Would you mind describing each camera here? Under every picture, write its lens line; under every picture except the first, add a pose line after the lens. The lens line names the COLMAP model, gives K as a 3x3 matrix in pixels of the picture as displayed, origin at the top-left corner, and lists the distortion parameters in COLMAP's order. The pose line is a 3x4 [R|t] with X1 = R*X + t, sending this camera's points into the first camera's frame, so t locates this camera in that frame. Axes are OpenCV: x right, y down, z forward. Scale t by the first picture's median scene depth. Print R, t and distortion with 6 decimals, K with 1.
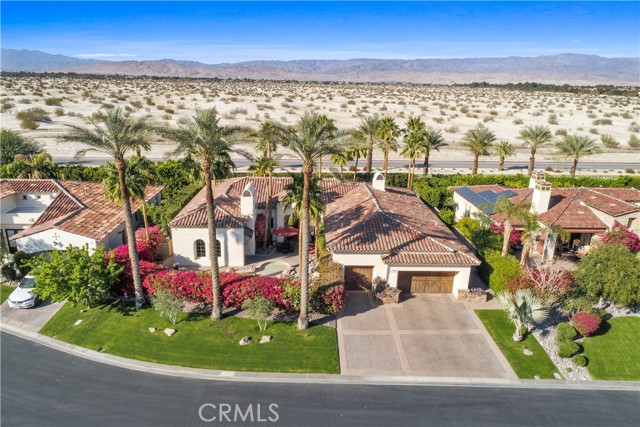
lens RADIAL K [[428.8, 0, 322.2], [0, 428.8, 224.0], [0, 0, 1]] dist [0.001536, 0.001209]
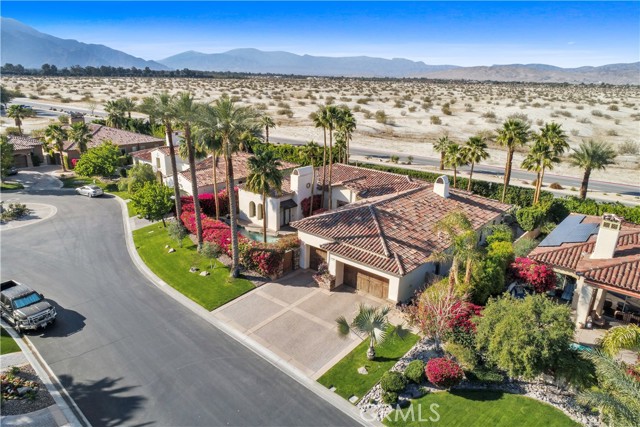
lens RADIAL K [[428.8, 0, 318.6], [0, 428.8, 216.4], [0, 0, 1]] dist [0.001536, 0.001209]
pose [[0.739401, 0.203563, -0.641754, 0.687895], [-0.220463, 0.973849, 0.054895, -0.033759], [0.636146, 0.100894, 0.764943, 0.164697]]
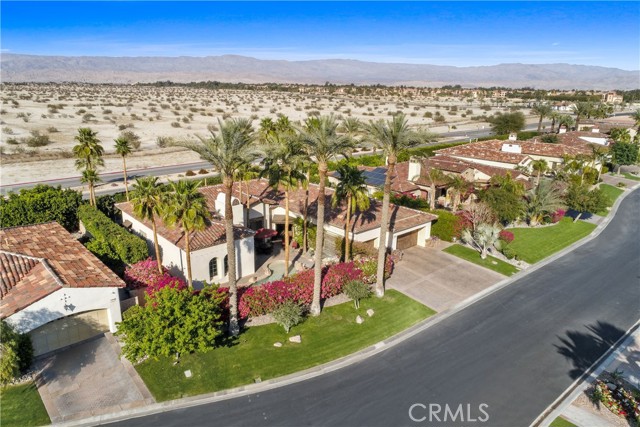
lens RADIAL K [[428.8, 0, 318.3], [0, 428.8, 212.1], [0, 0, 1]] dist [0.001536, 0.001209]
pose [[0.775371, -0.193534, 0.601120, -0.668769], [0.207099, 0.977168, 0.047473, -0.061082], [-0.596582, 0.087682, 0.797748, 0.102726]]
